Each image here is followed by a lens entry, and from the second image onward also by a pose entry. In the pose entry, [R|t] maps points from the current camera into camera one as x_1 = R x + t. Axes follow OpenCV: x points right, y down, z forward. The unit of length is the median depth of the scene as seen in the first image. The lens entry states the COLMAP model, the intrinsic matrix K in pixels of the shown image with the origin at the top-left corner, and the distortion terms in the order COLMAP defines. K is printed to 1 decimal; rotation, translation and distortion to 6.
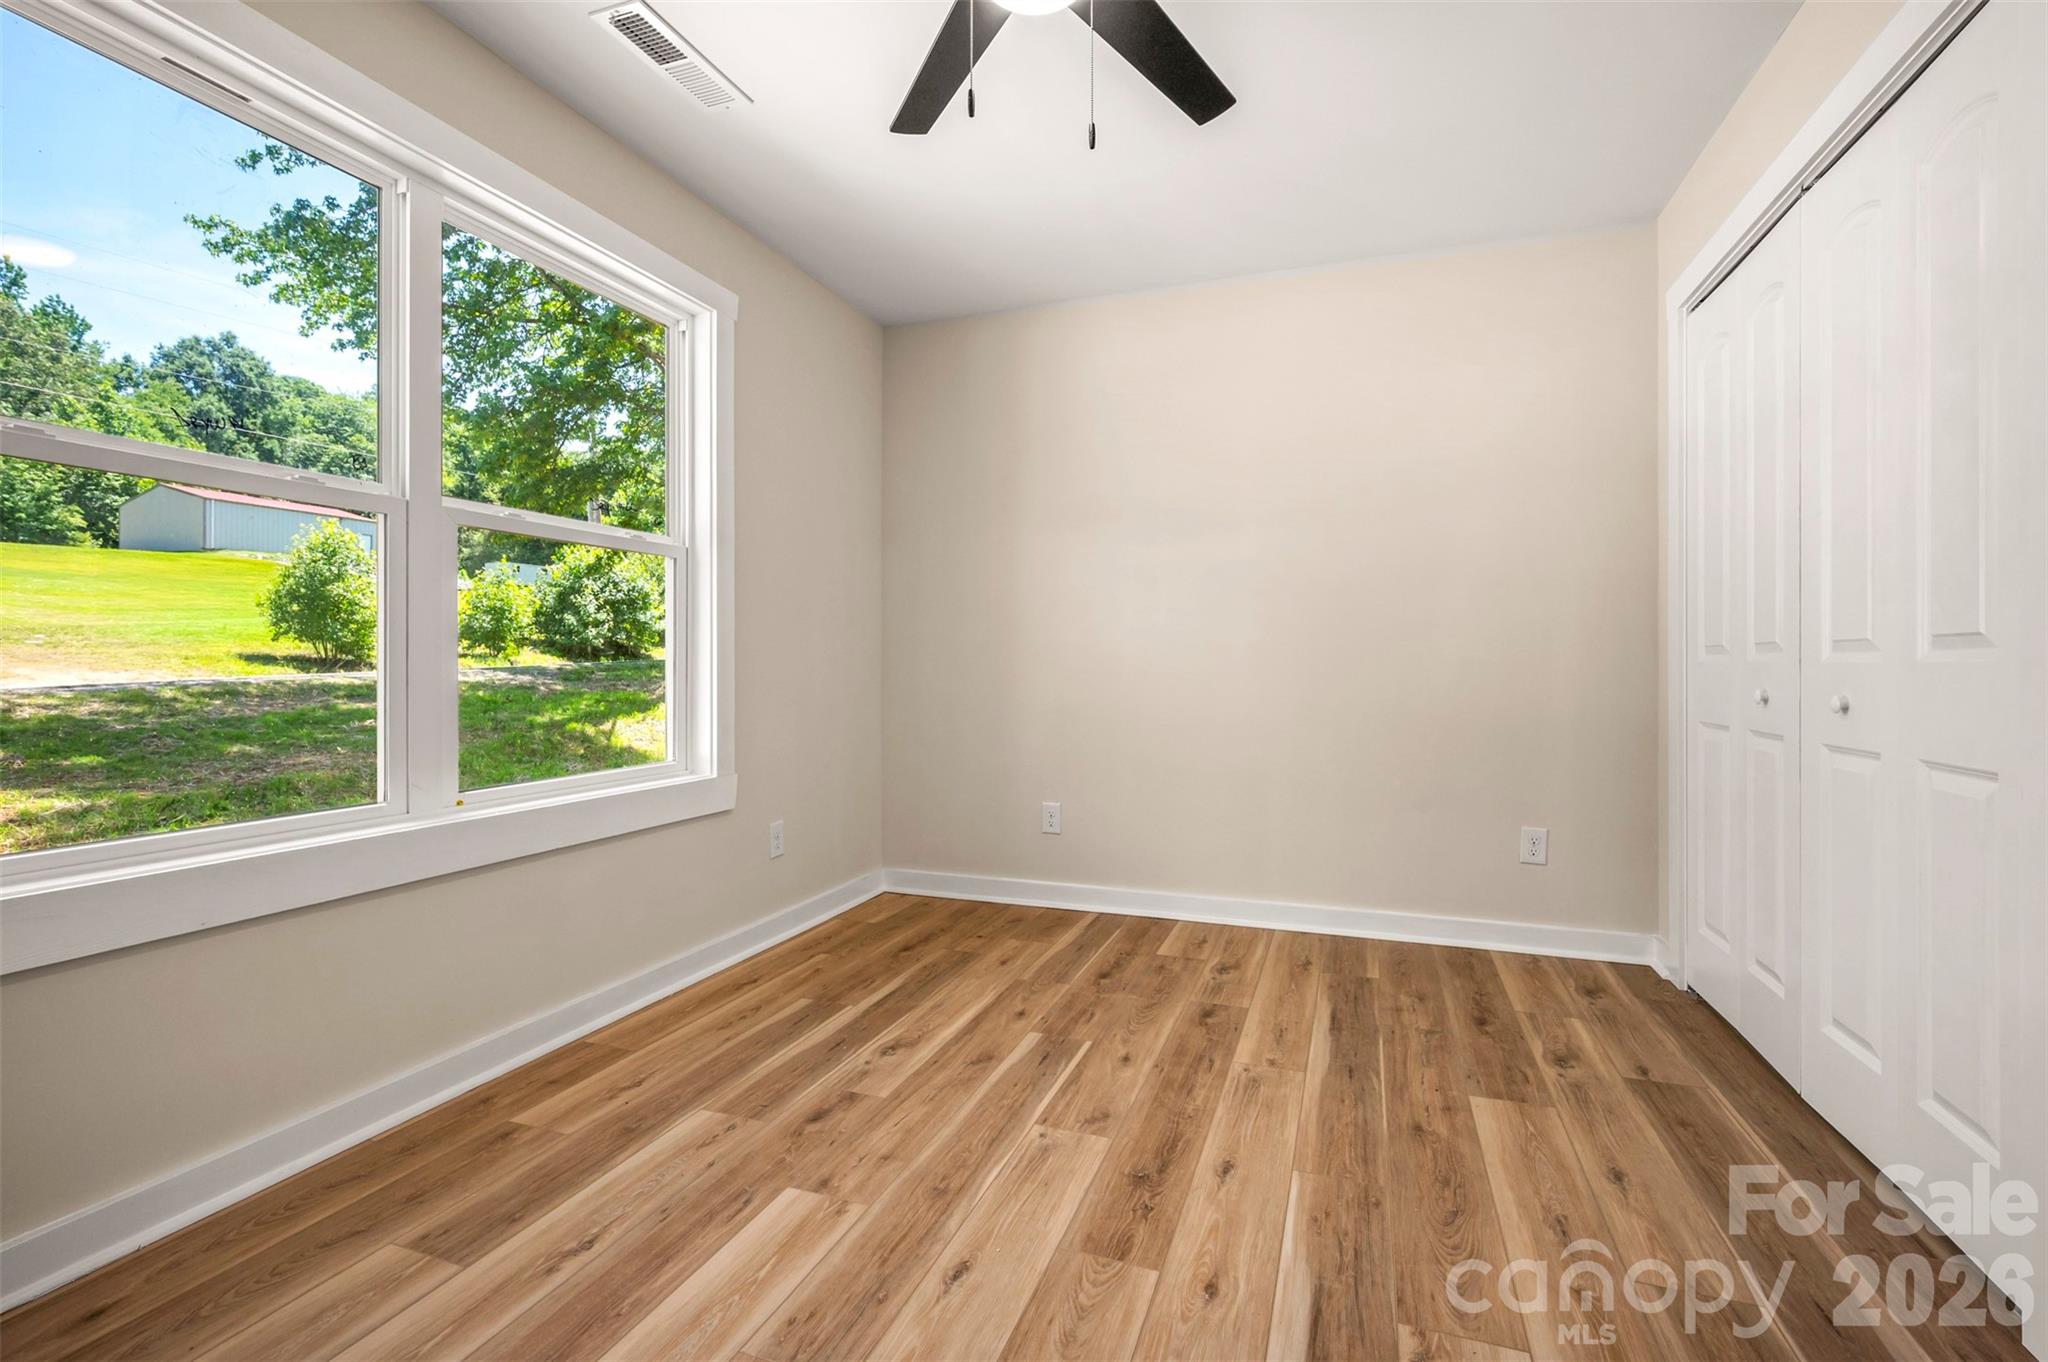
lens RADIAL K [[920.0, 0, 1020.9], [0, 920.0, 672.7], [0, 0, 1]] dist [-0.001394, -0.000252]
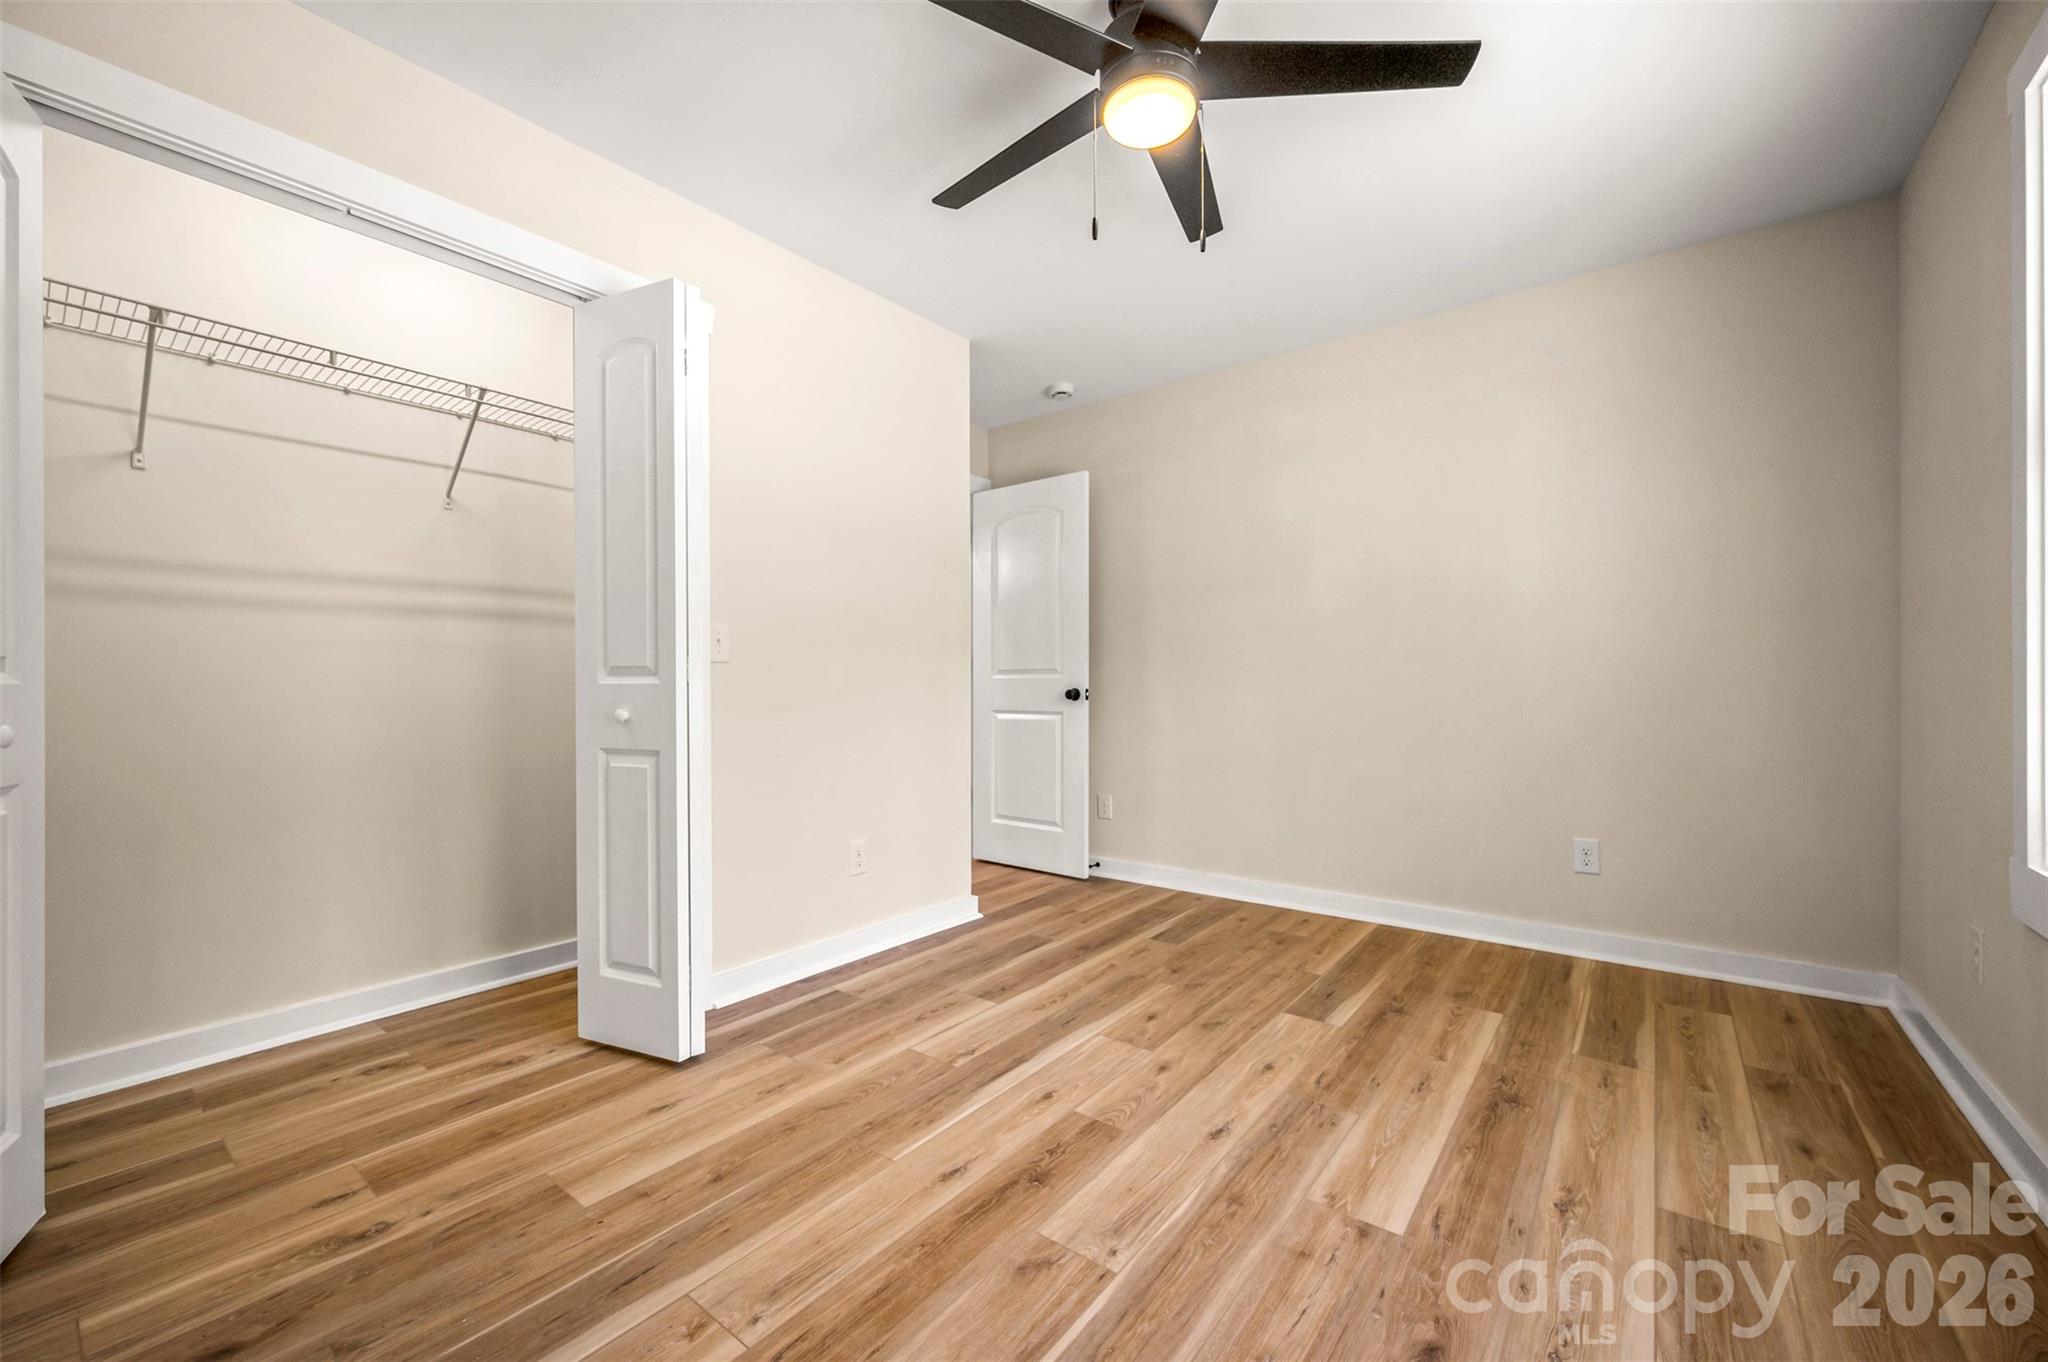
lens RADIAL K [[817.0, 0, 1029.2], [0, 817.0, 677.6], [0, 0, 1]] dist [-0.000502, -0.000730]
pose [[-0.955329, 0.004971, 0.295503, -0.140525], [0.006406, 0.999972, 0.003887, -0.021069], [-0.295476, 0.005606, -0.955334, 1.951386]]
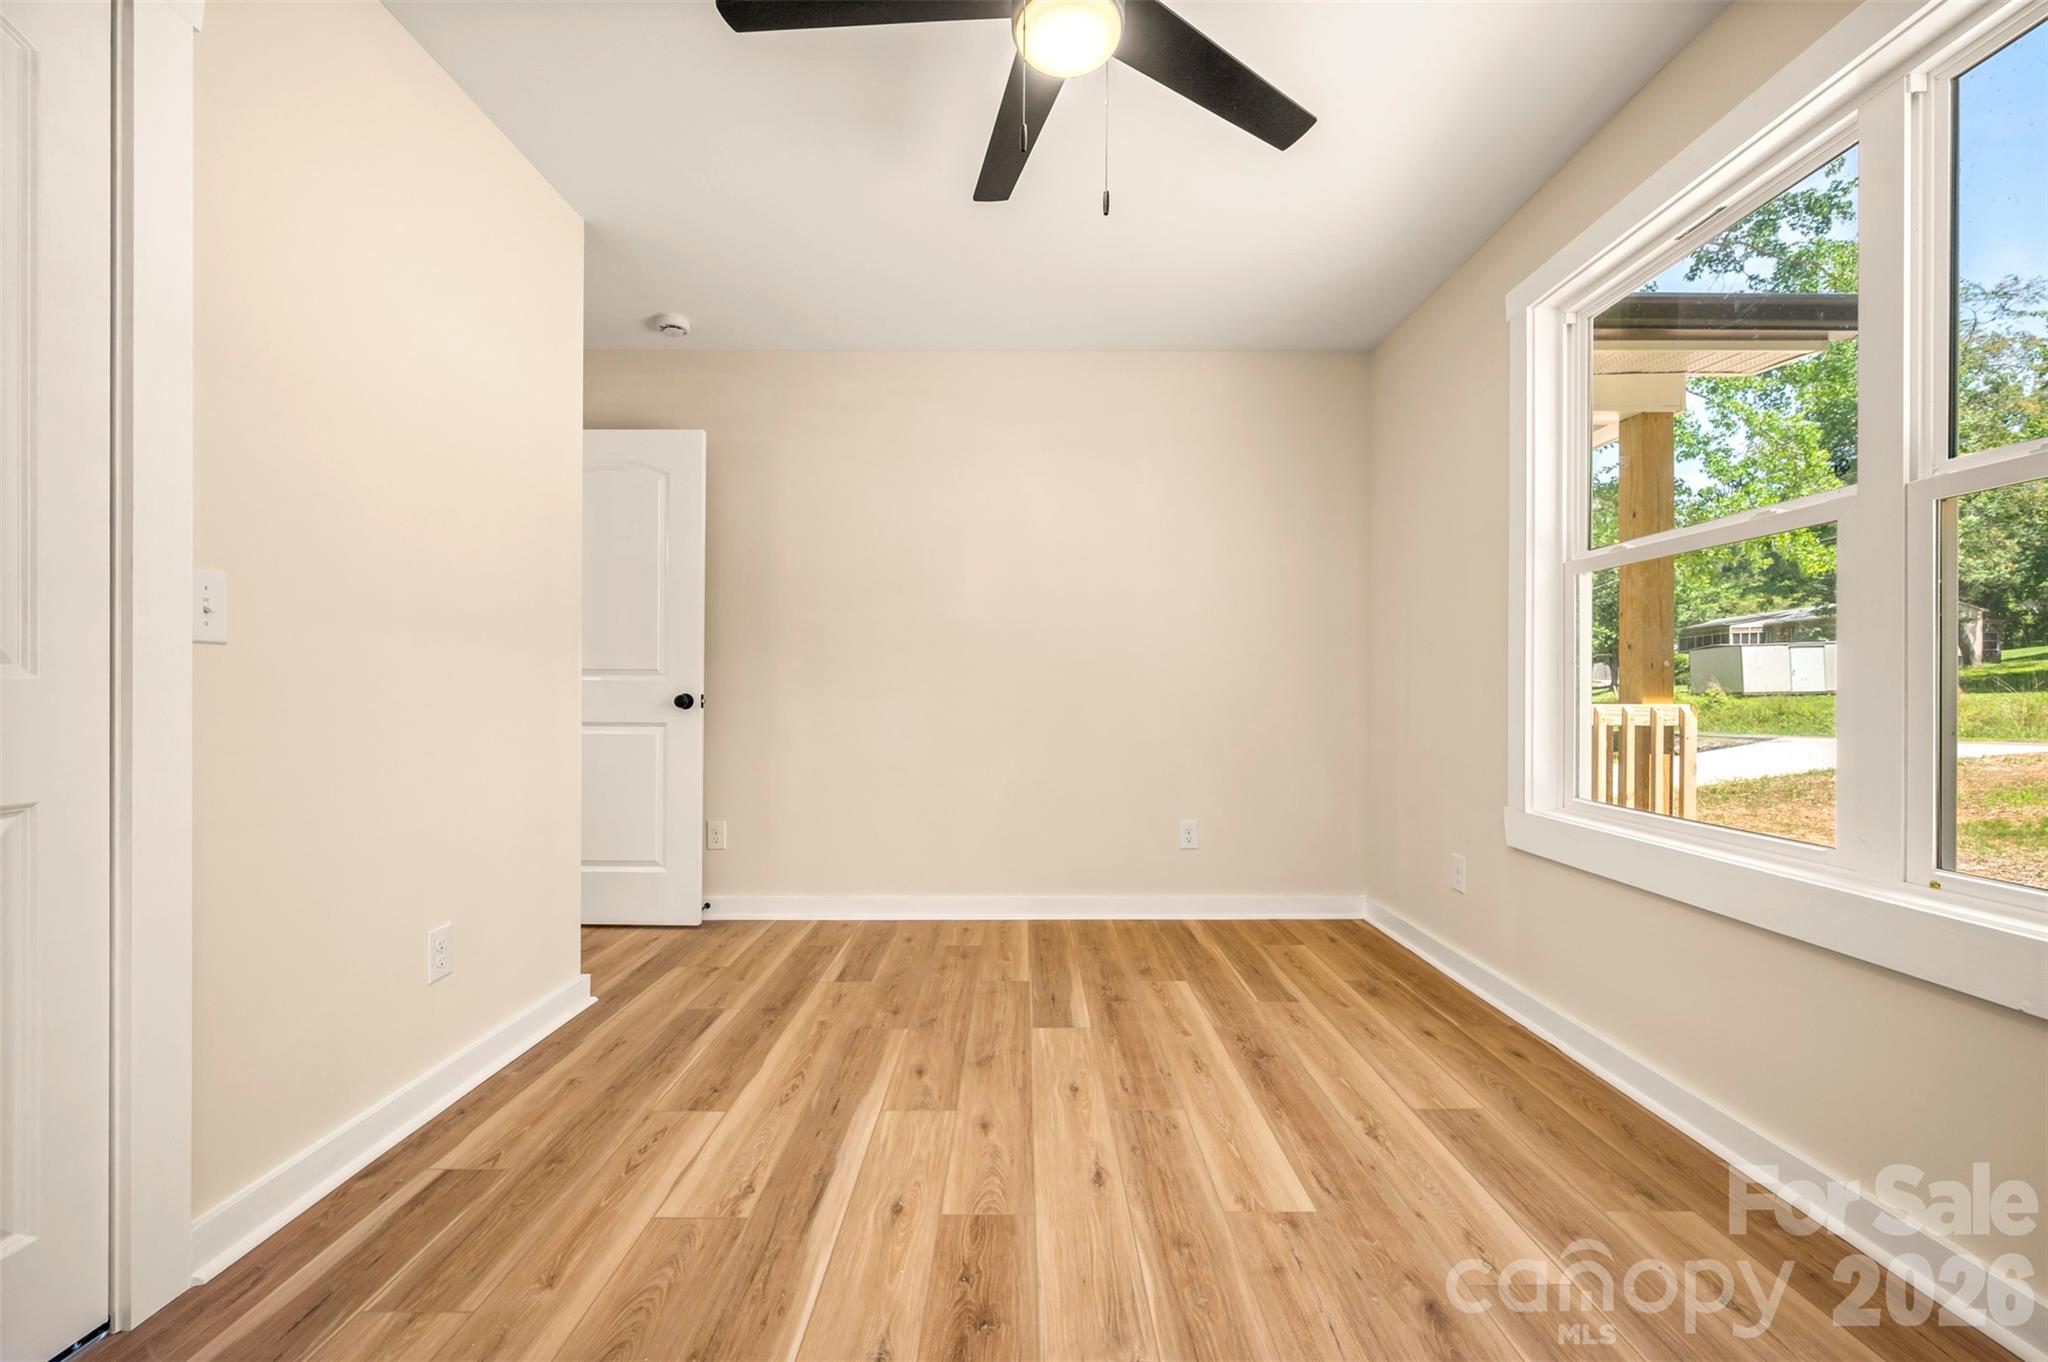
lens RADIAL K [[817.0, 0, 1035.5], [0, 817.0, 686.3], [0, 0, 1]] dist [-0.000502, -0.000730]
pose [[-0.931916, -0.004962, -0.362640, 0.365005], [-0.007694, 0.999952, 0.006091, -0.015876], [0.362592, 0.008467, -0.931910, 1.747246]]
